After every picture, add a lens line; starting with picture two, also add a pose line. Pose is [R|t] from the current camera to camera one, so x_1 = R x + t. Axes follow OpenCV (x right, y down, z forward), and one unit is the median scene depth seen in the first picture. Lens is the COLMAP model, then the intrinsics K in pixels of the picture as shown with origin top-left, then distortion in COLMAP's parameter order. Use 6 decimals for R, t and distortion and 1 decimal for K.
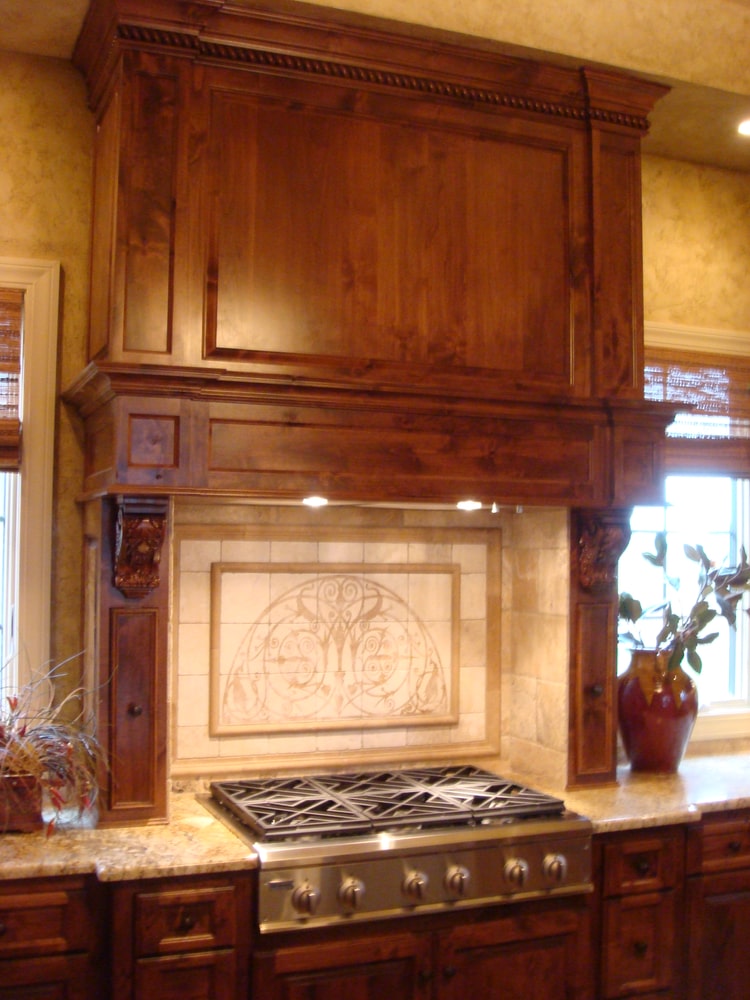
lens RADIAL K [[1131.2, 0, 380.9], [0, 1131.2, 506.1], [0, 0, 1]] dist [-0.155248, 0.000000]
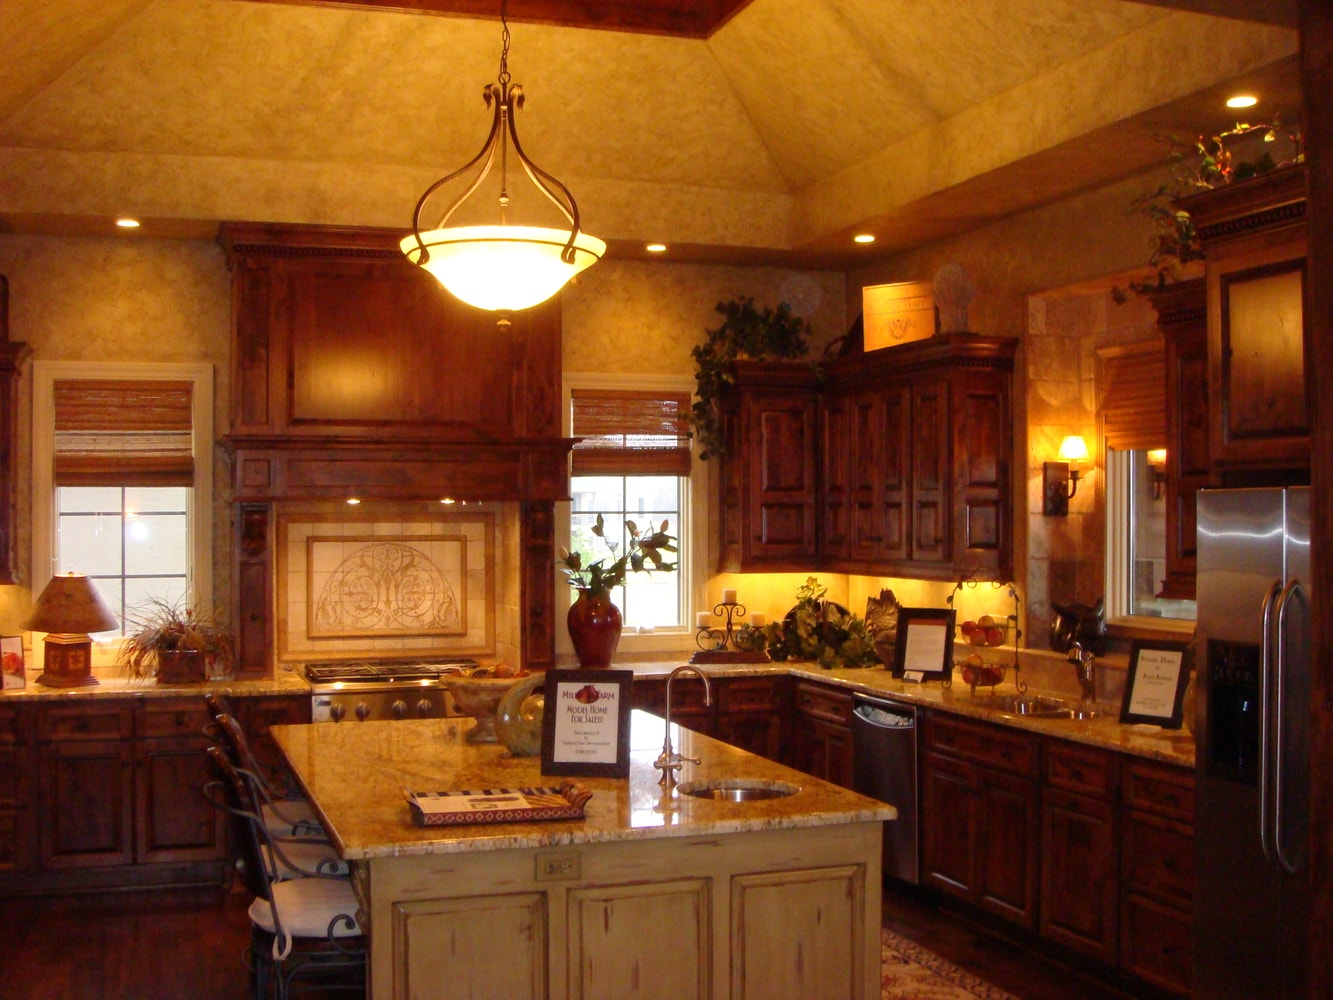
lens RADIAL K [[1507.9, 0, 660.0], [0, 1507.9, 499.4], [0, 0, 1]] dist [-0.155248, 0.000000]
pose [[0.998236, -0.015067, -0.057432, 0.496140], [0.016445, 0.999586, 0.023590, -0.048574], [0.057053, -0.024493, 0.998071, -1.182761]]
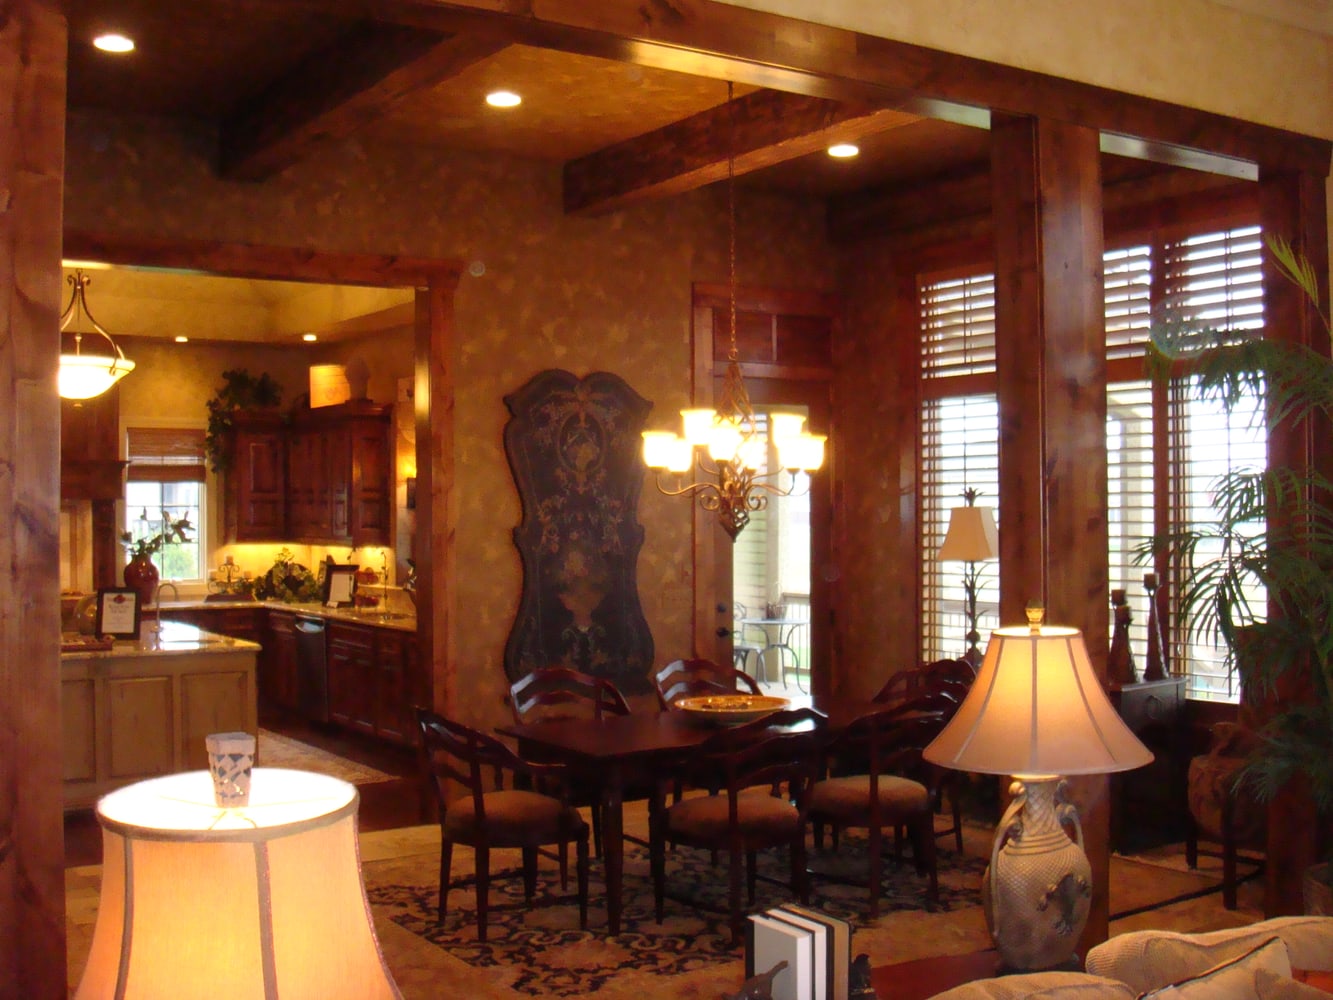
lens RADIAL K [[1507.9, 0, 665.7], [0, 1507.9, 495.7], [0, 0, 1]] dist [-0.155248, 0.000000]
pose [[0.979047, -0.014286, 0.203133, 0.774301], [0.008164, 0.999488, 0.030945, -0.100912], [-0.203471, -0.028639, 0.978662, -2.613210]]
